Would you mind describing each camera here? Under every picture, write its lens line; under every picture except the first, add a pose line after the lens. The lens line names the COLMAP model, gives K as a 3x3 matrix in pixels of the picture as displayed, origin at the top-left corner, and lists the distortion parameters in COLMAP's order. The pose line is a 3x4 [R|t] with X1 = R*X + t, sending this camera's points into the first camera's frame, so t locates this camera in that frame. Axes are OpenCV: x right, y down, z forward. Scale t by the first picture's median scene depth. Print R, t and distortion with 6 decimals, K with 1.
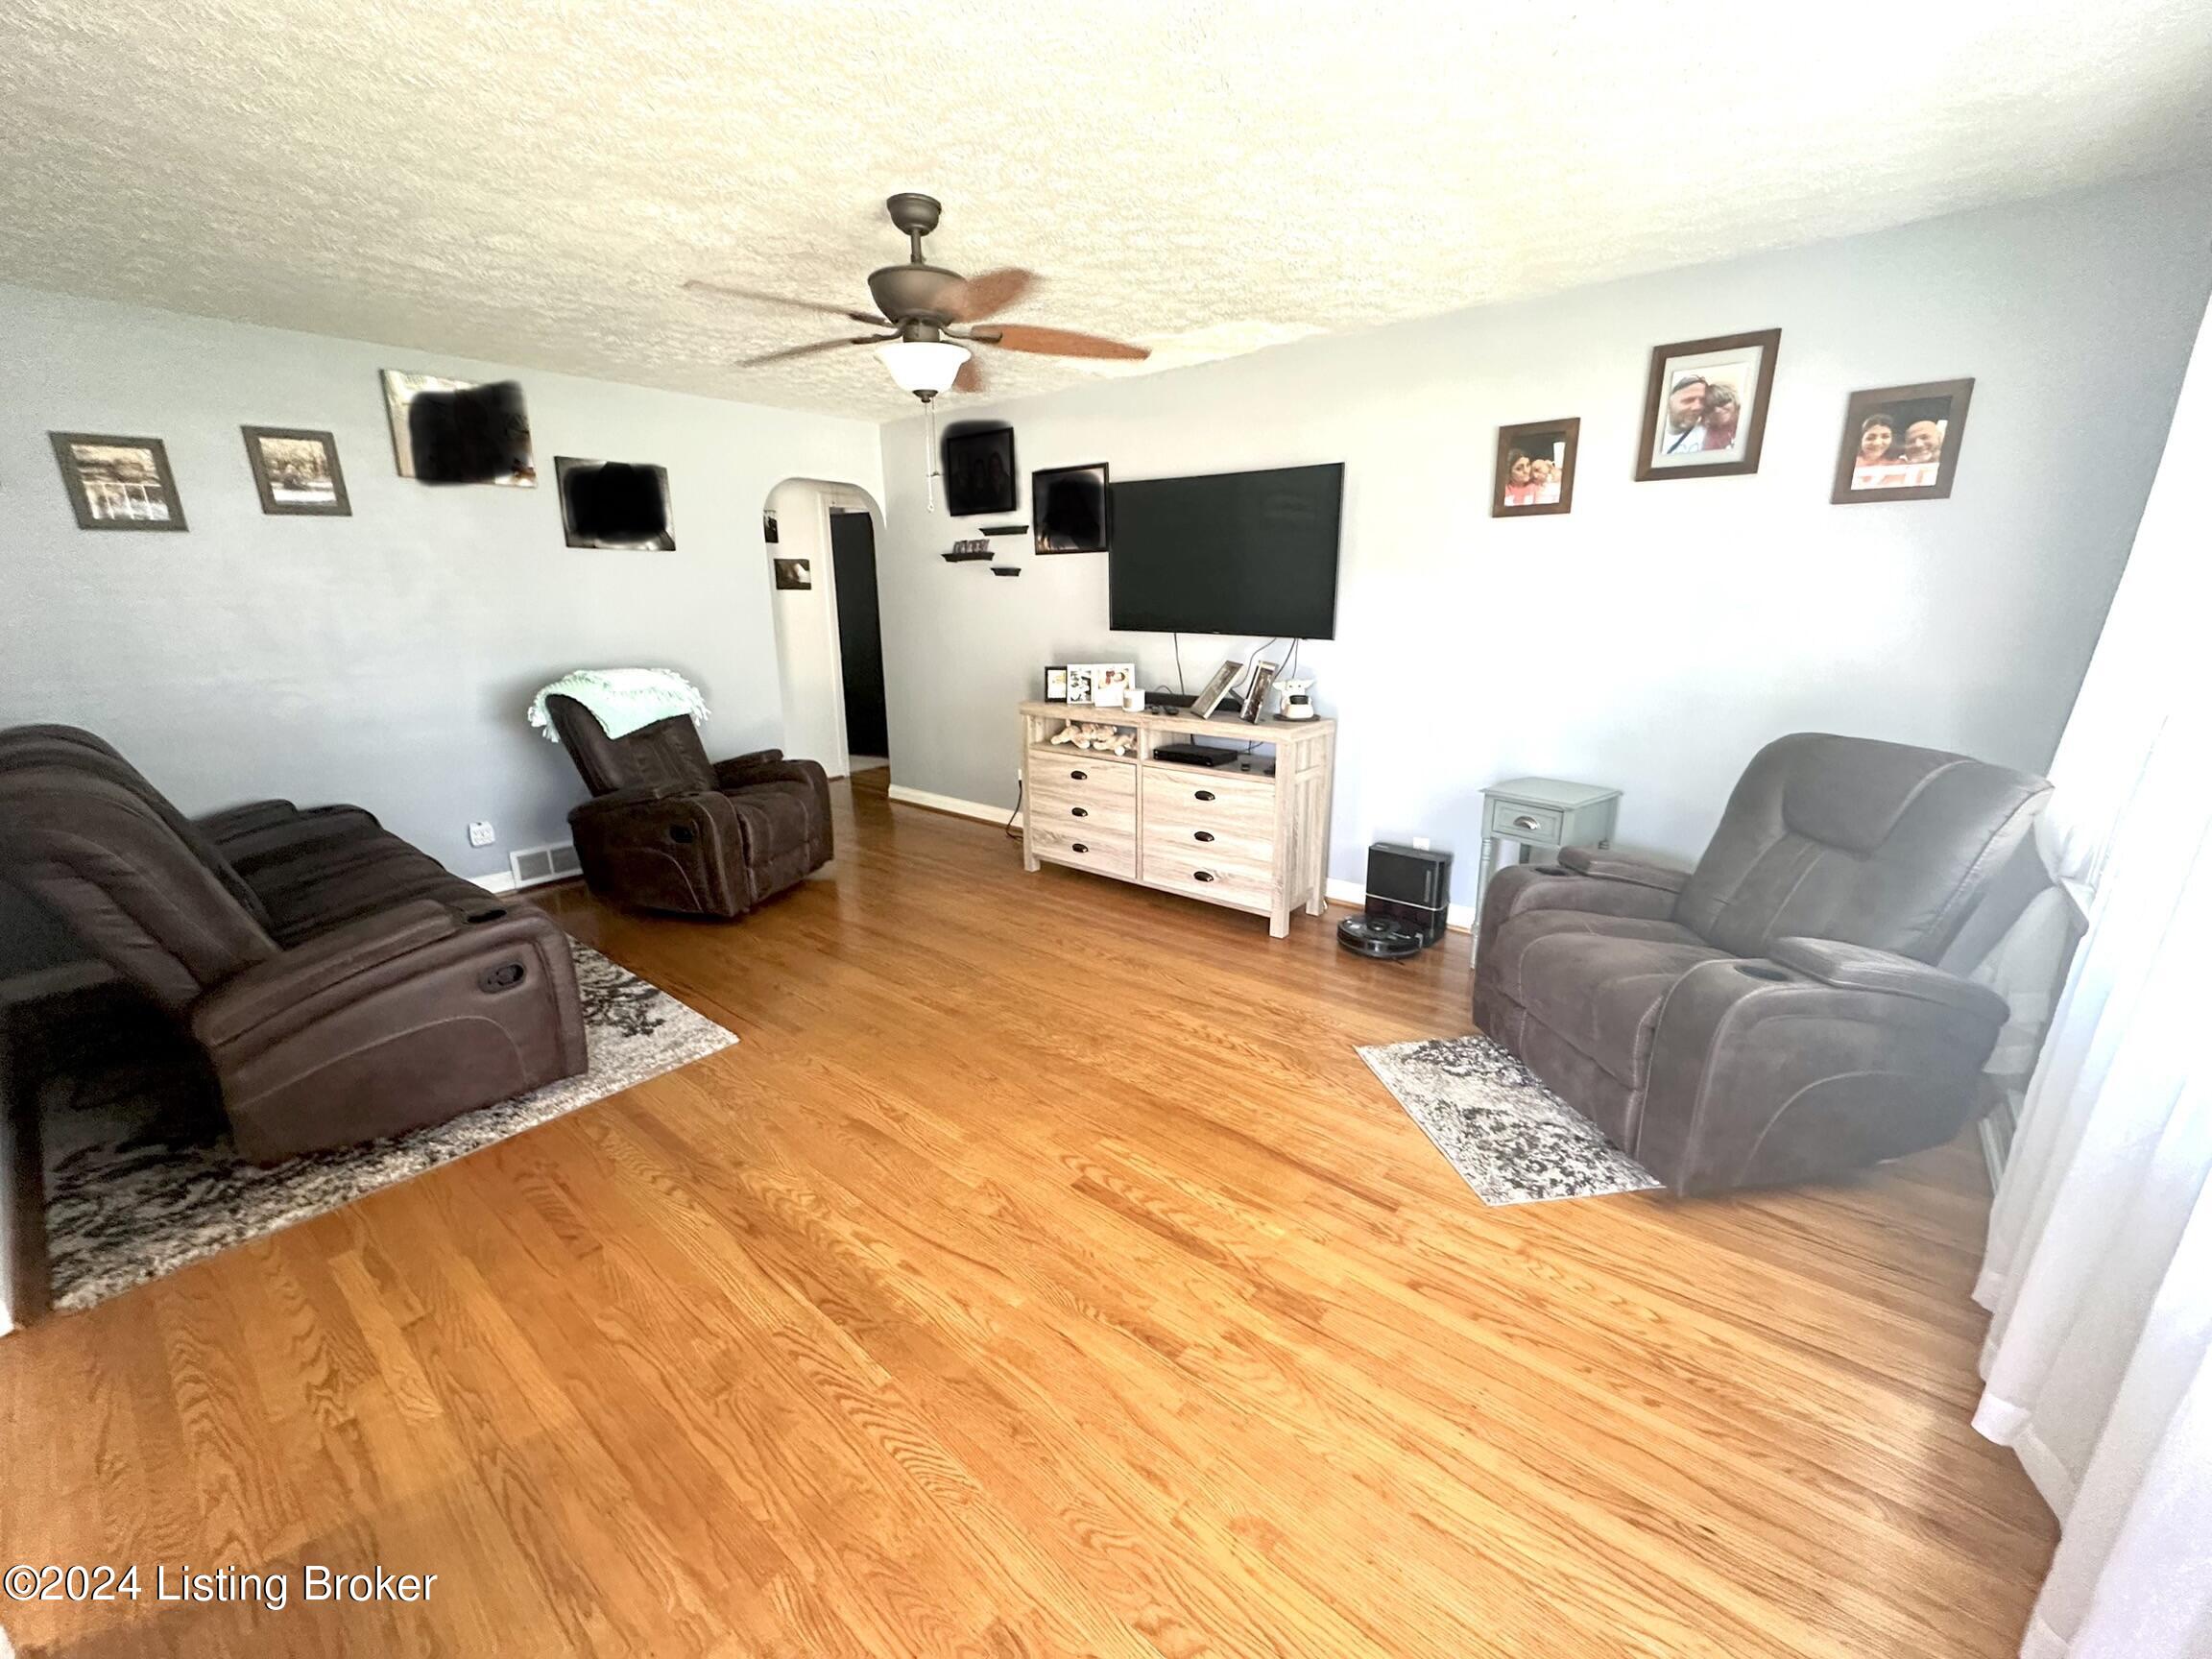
lens RADIAL K [[891.1, 0, 1106.6], [0, 891.1, 824.9], [0, 0, 1]] dist [-0.001813, -0.000385]
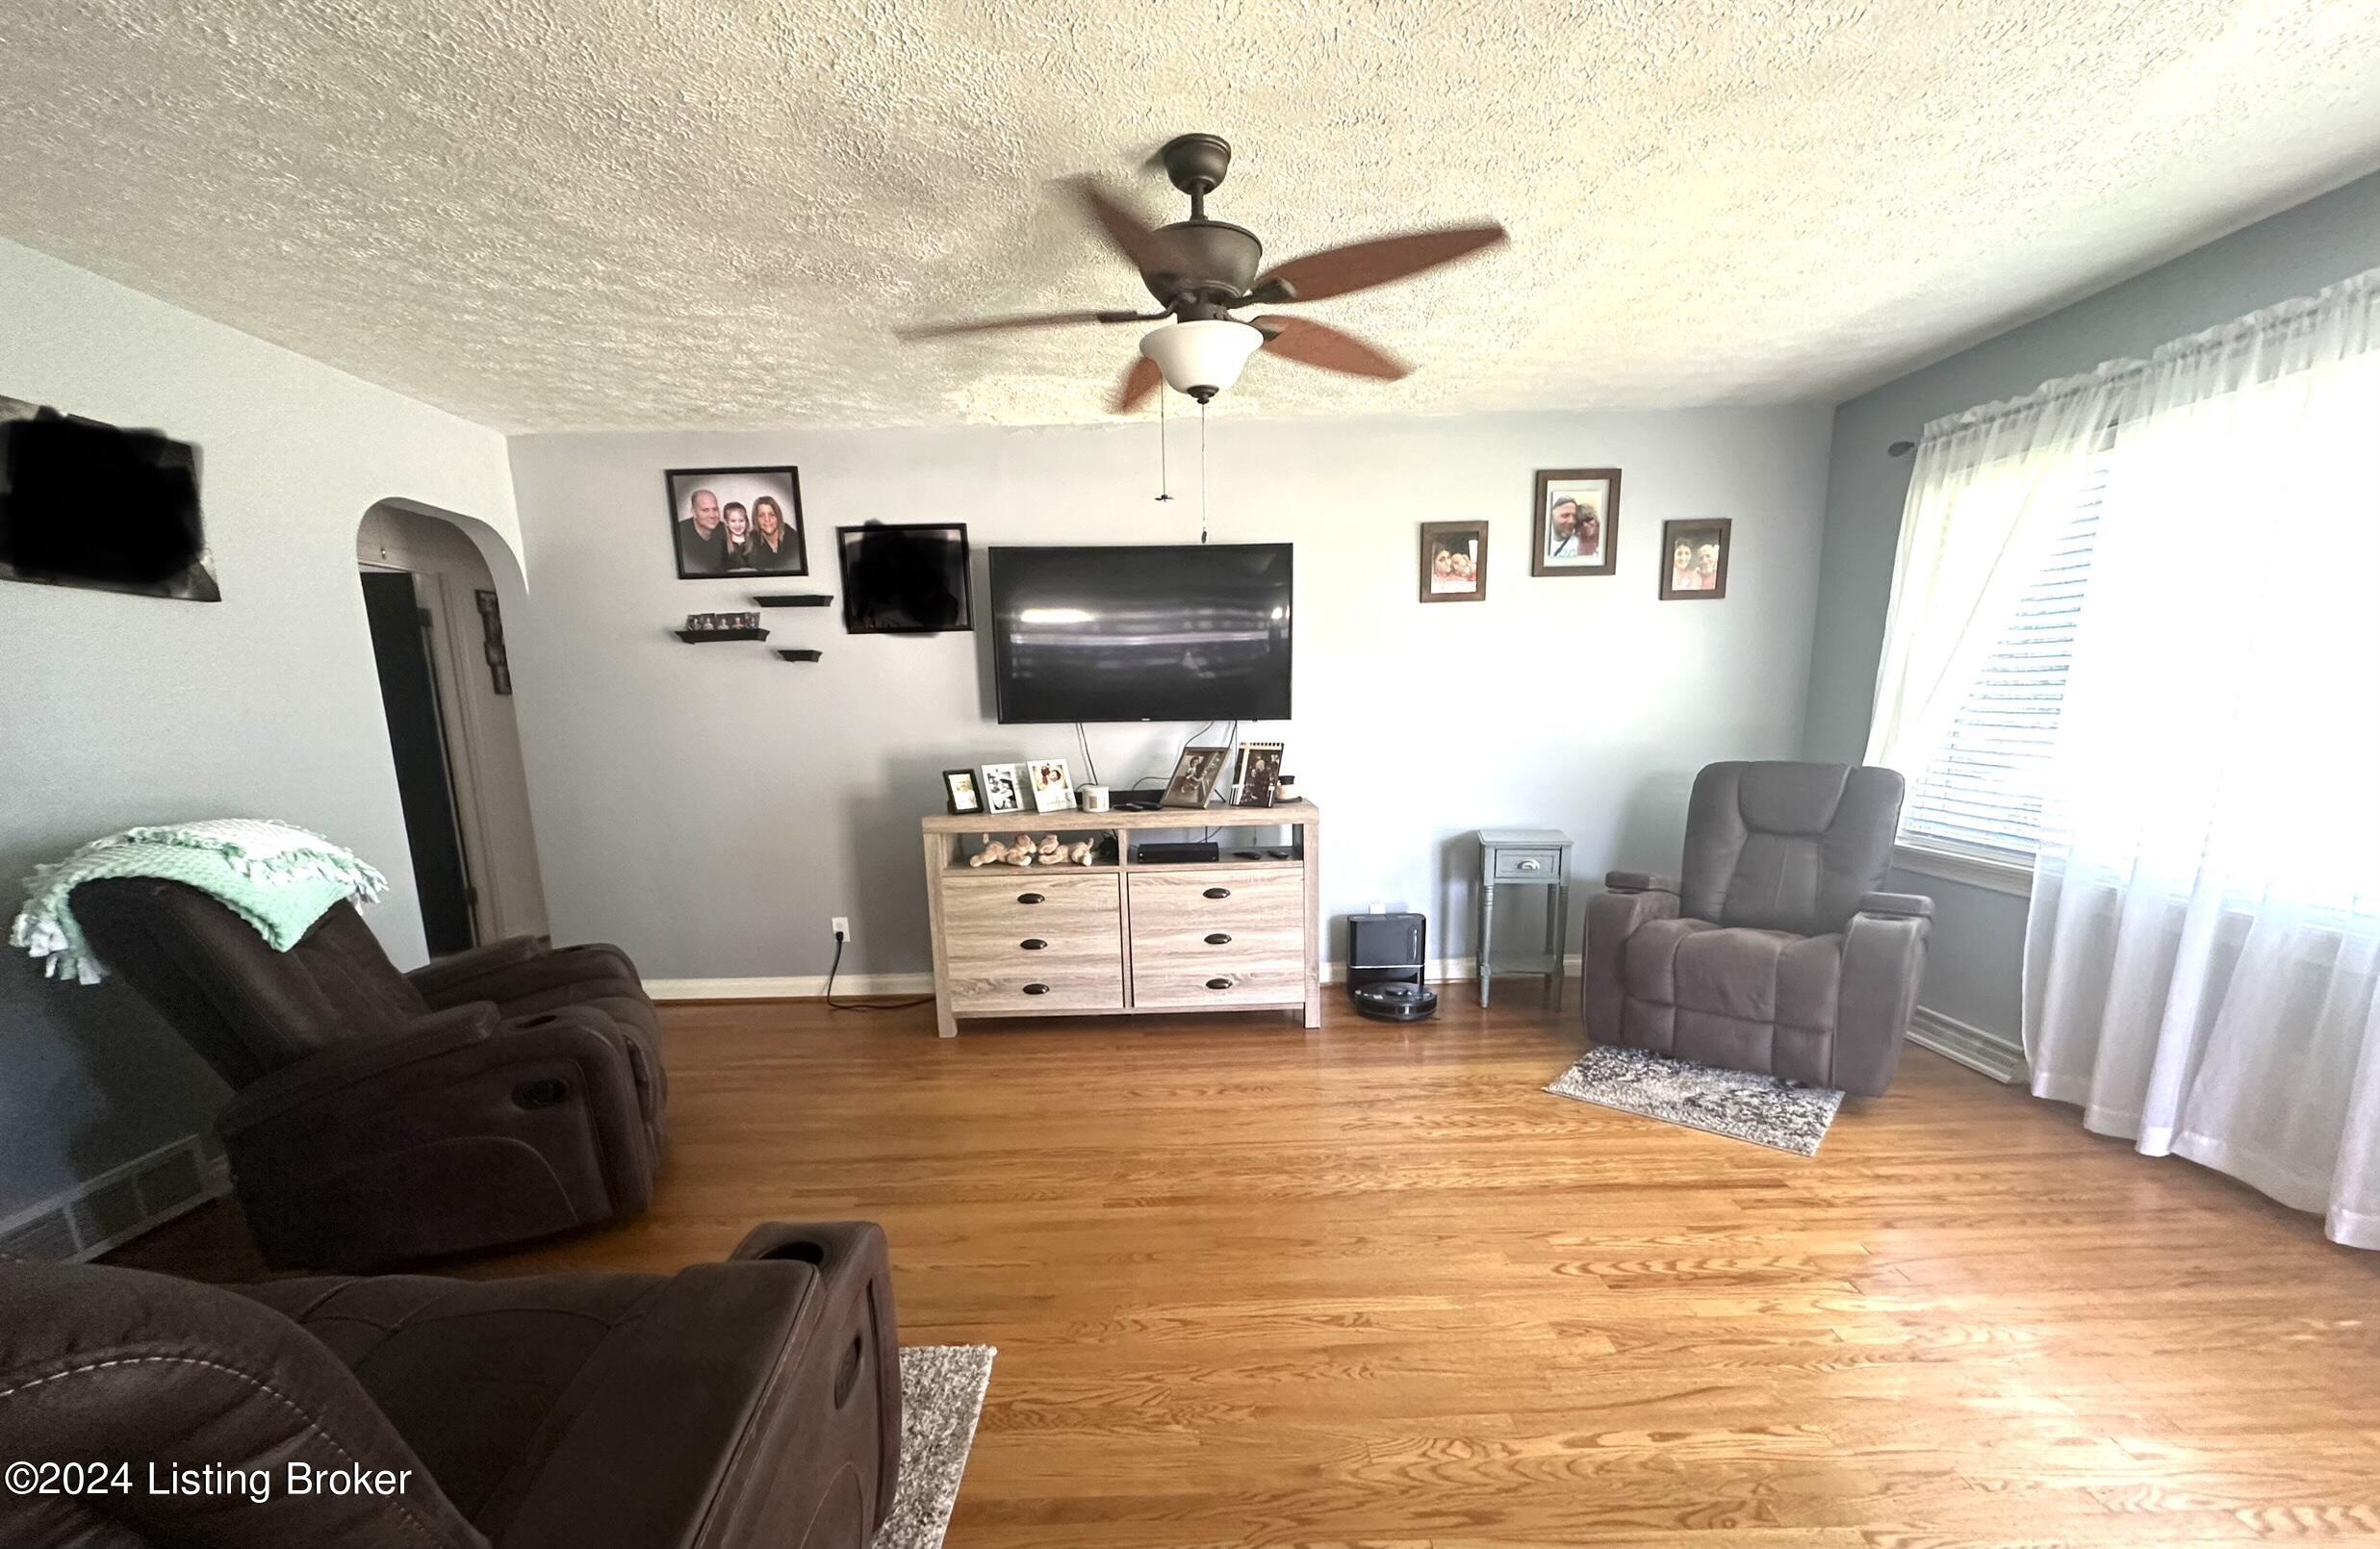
lens RADIAL K [[955.8, 0, 1186.8], [0, 955.8, 890.6], [0, 0, 1]] dist [-0.006279, -0.000104]
pose [[0.760339, -0.137393, 0.634829, -0.531111], [0.185453, 0.982608, -0.009457, -0.032383], [-0.622488, 0.124921, 0.772595, 0.276989]]
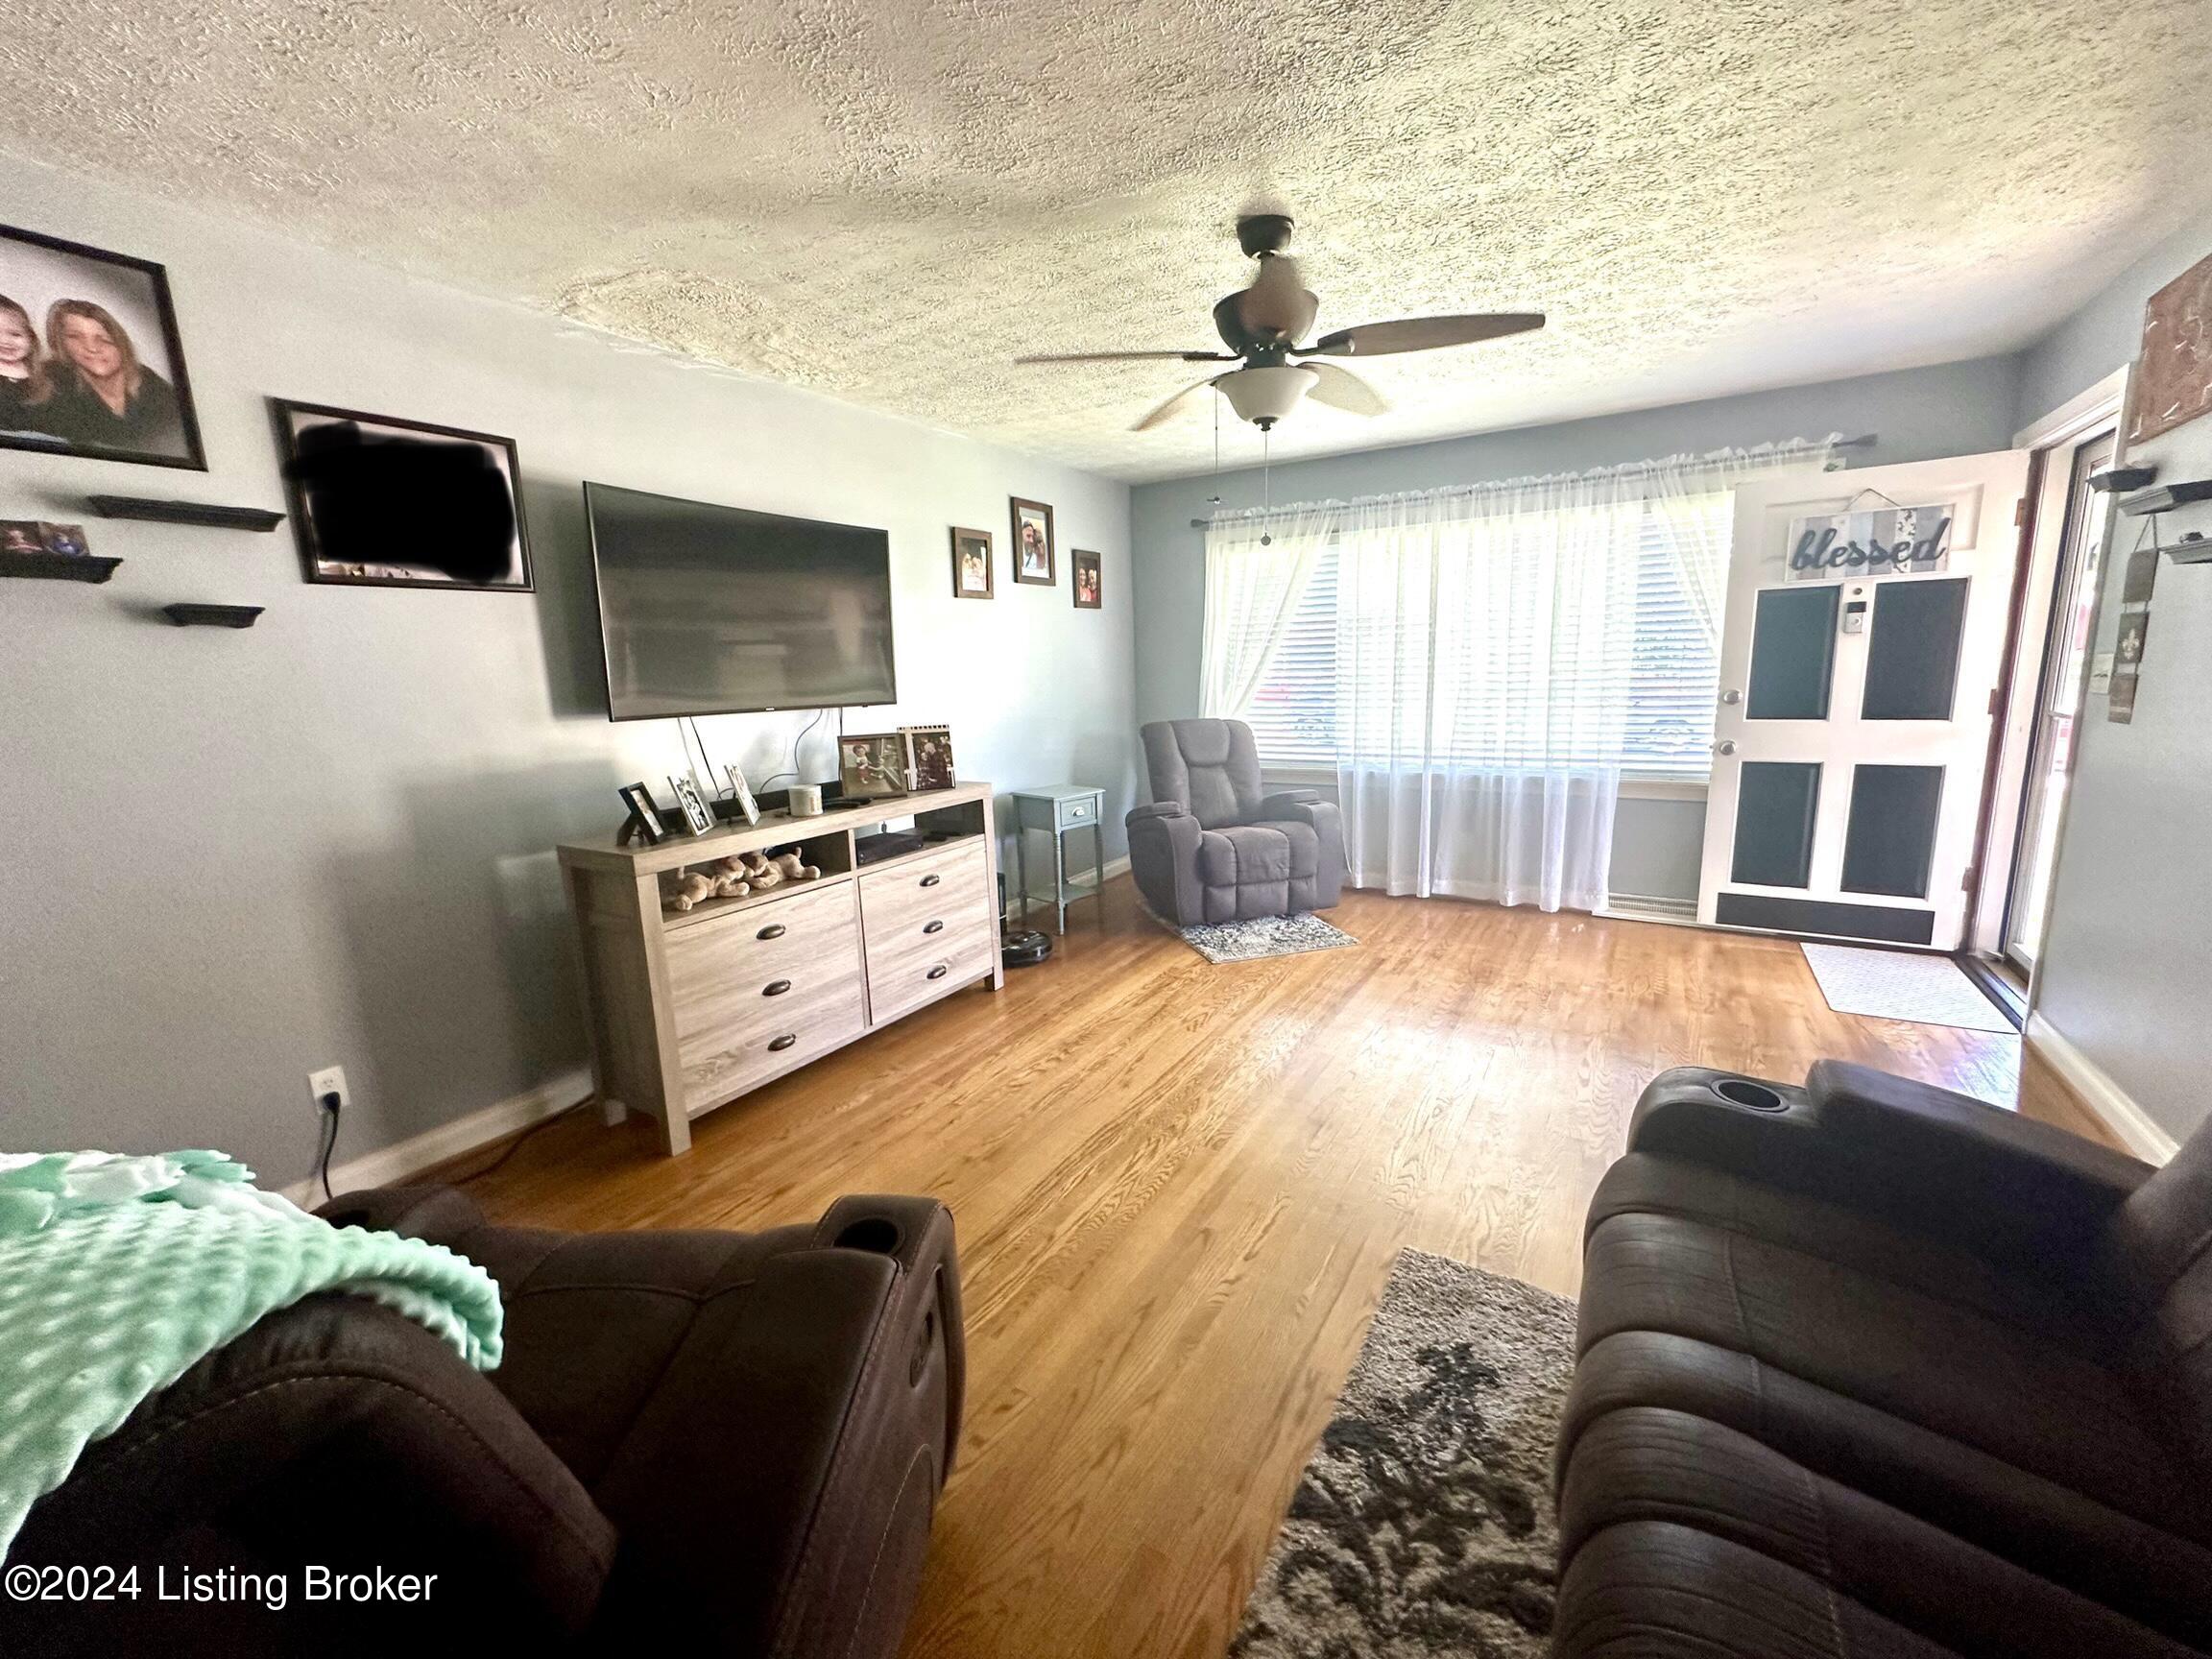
lens RADIAL K [[891.1, 0, 1106.6], [0, 891.1, 824.9], [0, 0, 1]] dist [-0.001813, -0.000385]
pose [[-0.142725, -0.163155, 0.976222, -0.771155], [0.288962, 0.936481, 0.198759, -0.210248], [-0.946642, 0.310459, -0.086513, 0.905004]]
